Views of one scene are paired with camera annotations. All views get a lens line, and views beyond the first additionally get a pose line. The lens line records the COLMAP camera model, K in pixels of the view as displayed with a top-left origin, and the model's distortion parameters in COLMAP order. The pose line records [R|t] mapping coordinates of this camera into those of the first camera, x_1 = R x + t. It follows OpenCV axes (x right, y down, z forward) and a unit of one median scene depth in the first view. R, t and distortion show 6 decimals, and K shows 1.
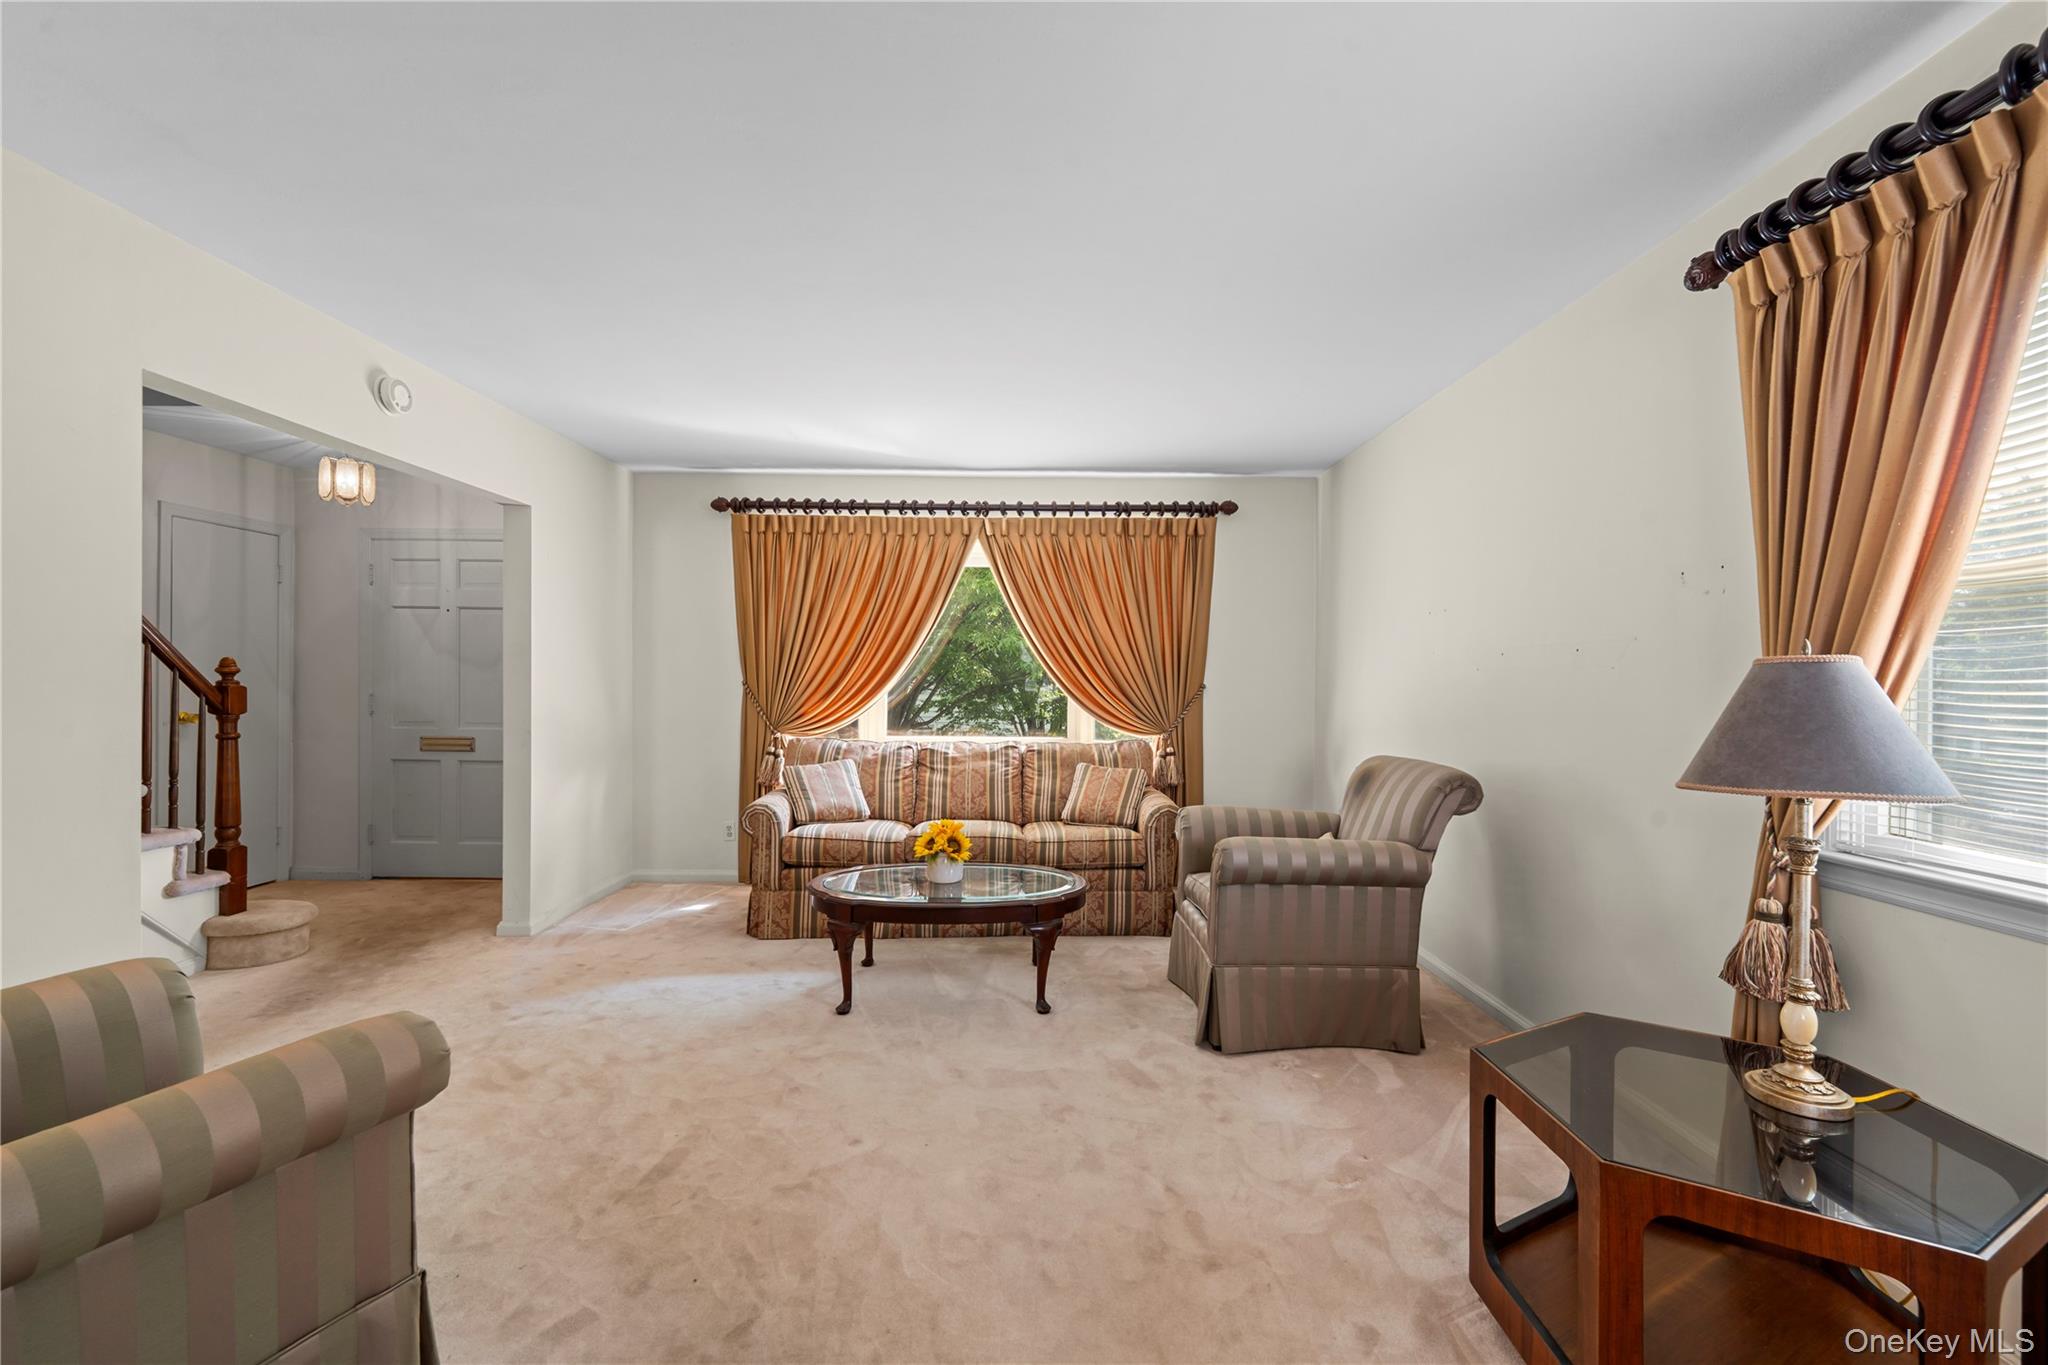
lens RADIAL K [[828.8, 0, 1036.2], [0, 828.8, 677.3], [0, 0, 1]] dist [-0.001073, -0.000076]
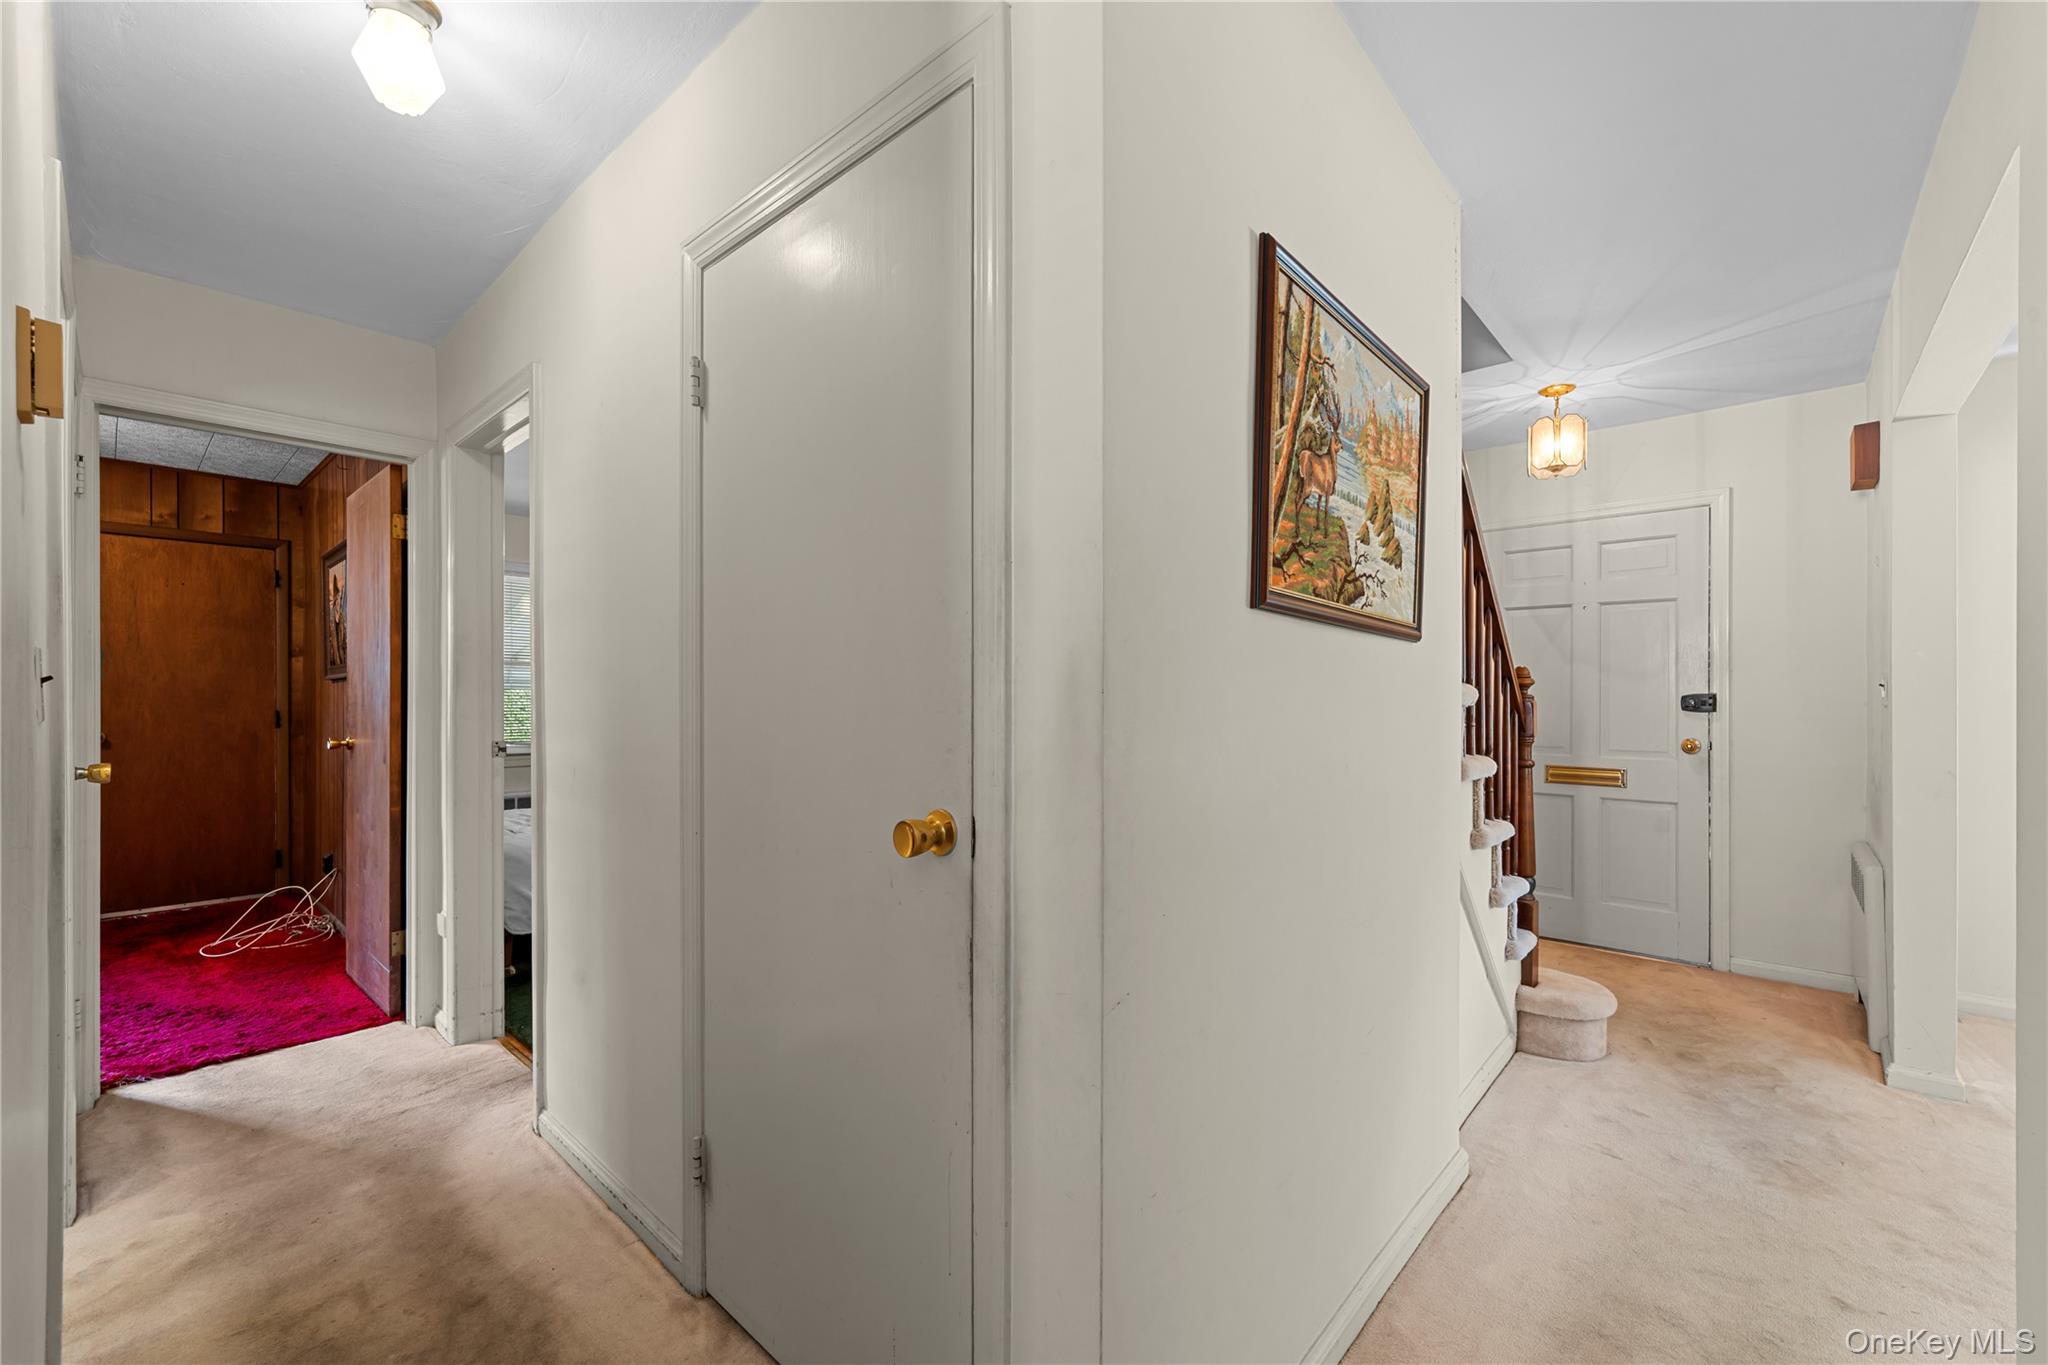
lens RADIAL K [[828.8, 0, 1035.0], [0, 828.8, 692.2], [0, 0, 1]] dist [-0.001073, -0.000076]
pose [[0.757402, -0.008931, -0.652888, -0.723016], [0.005080, 0.999957, -0.007785, 0.004379], [0.652929, 0.002580, 0.757414, 0.065568]]
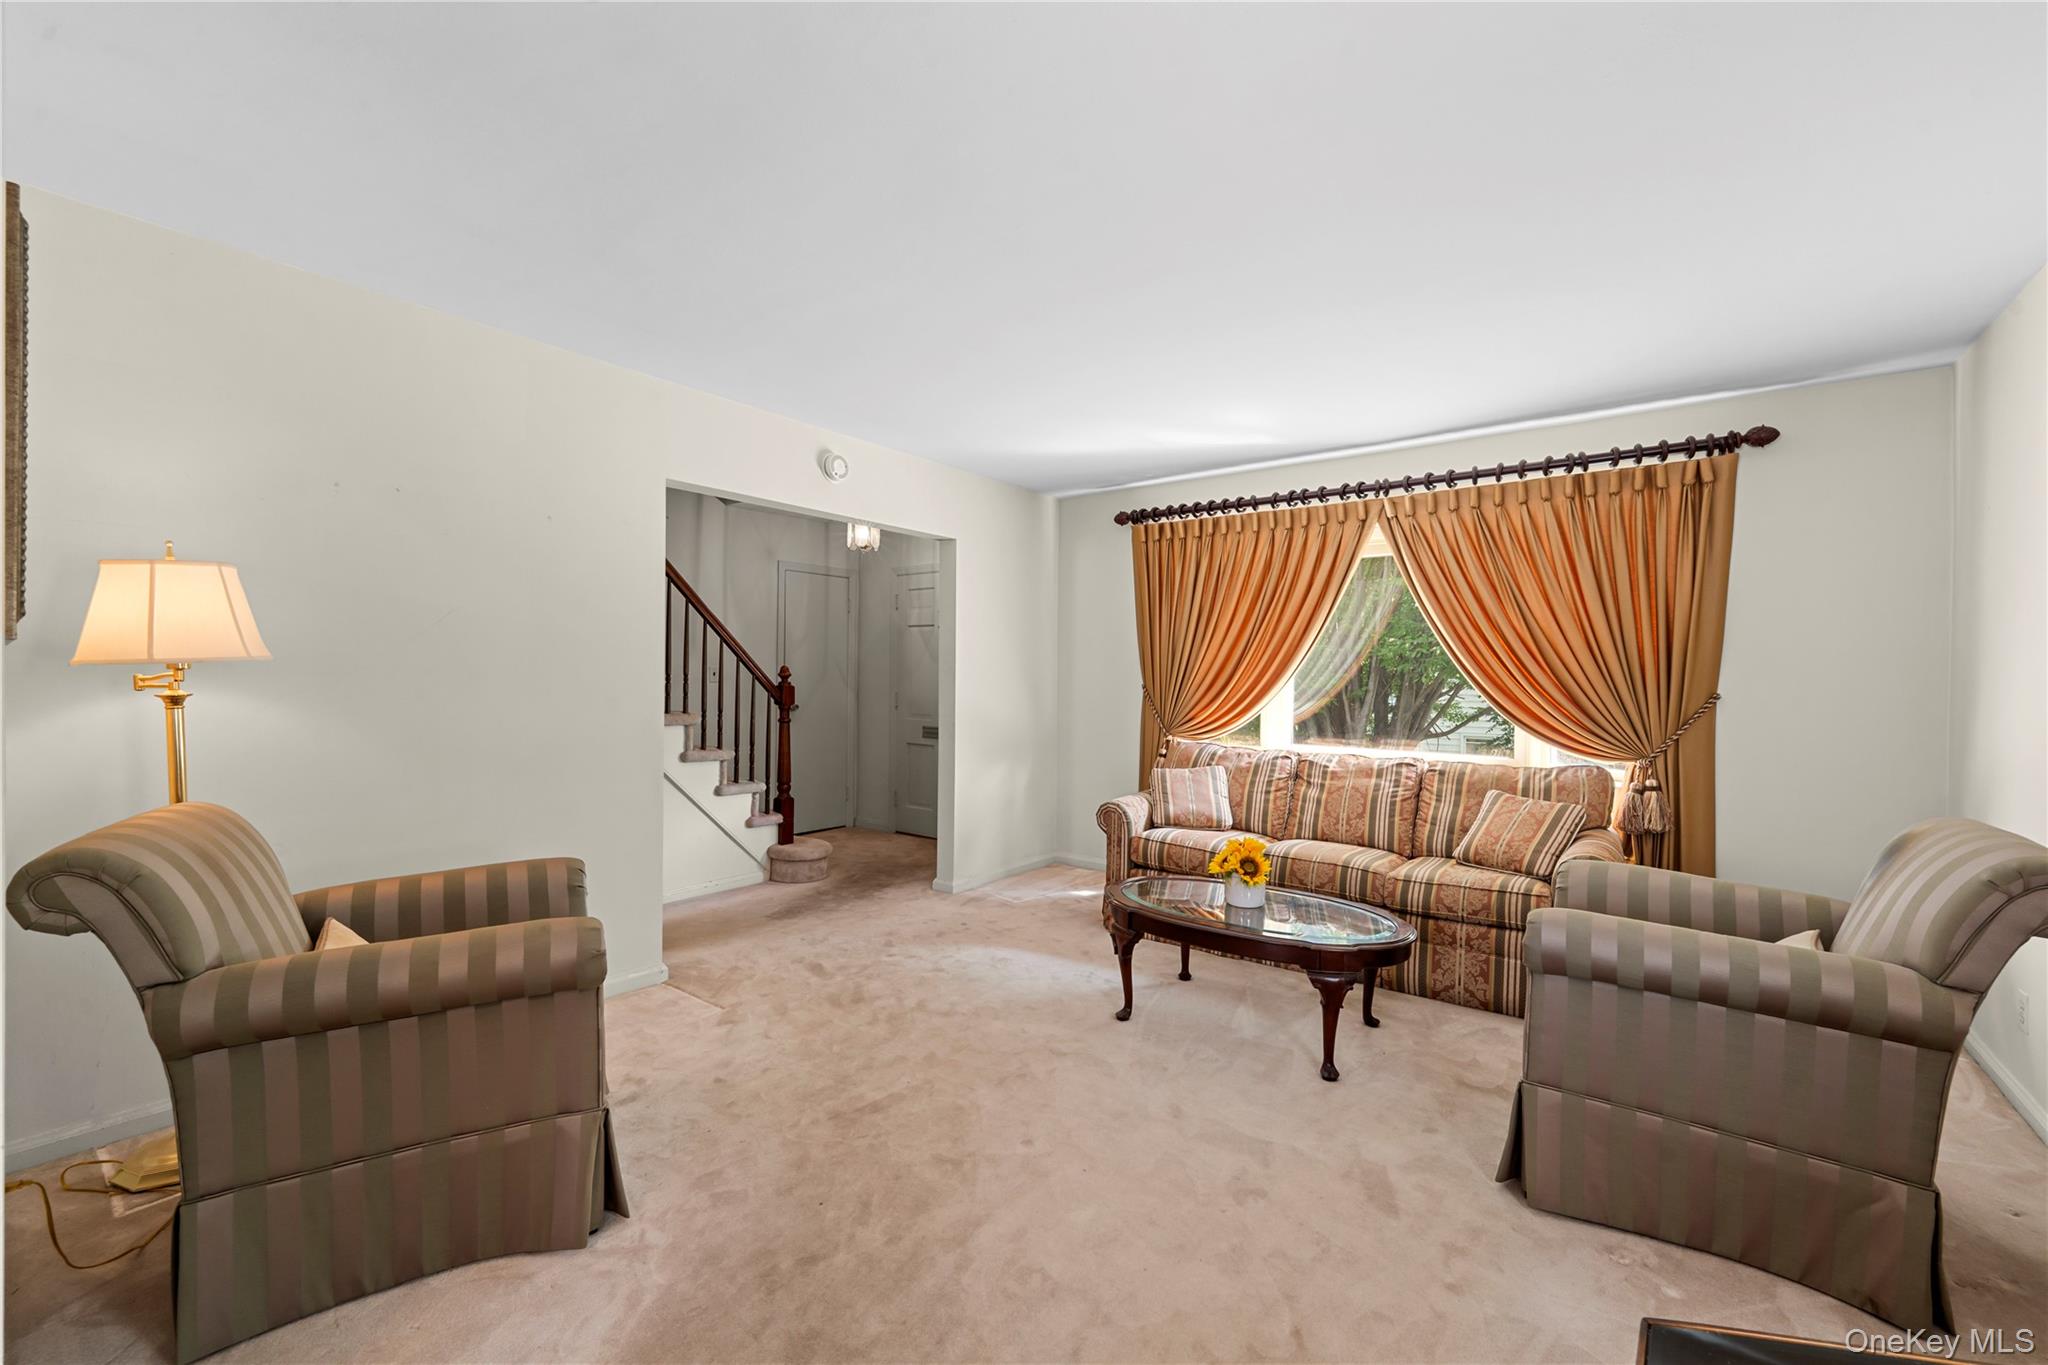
lens RADIAL K [[828.8, 0, 1037.6], [0, 828.8, 679.7], [0, 0, 1]] dist [-0.001073, -0.000076]
pose [[0.789489, 0.002357, -0.613761, 0.226124], [-0.004032, 0.999991, -0.001346, 0.000237], [0.613752, 0.003538, 0.789491, 0.116402]]
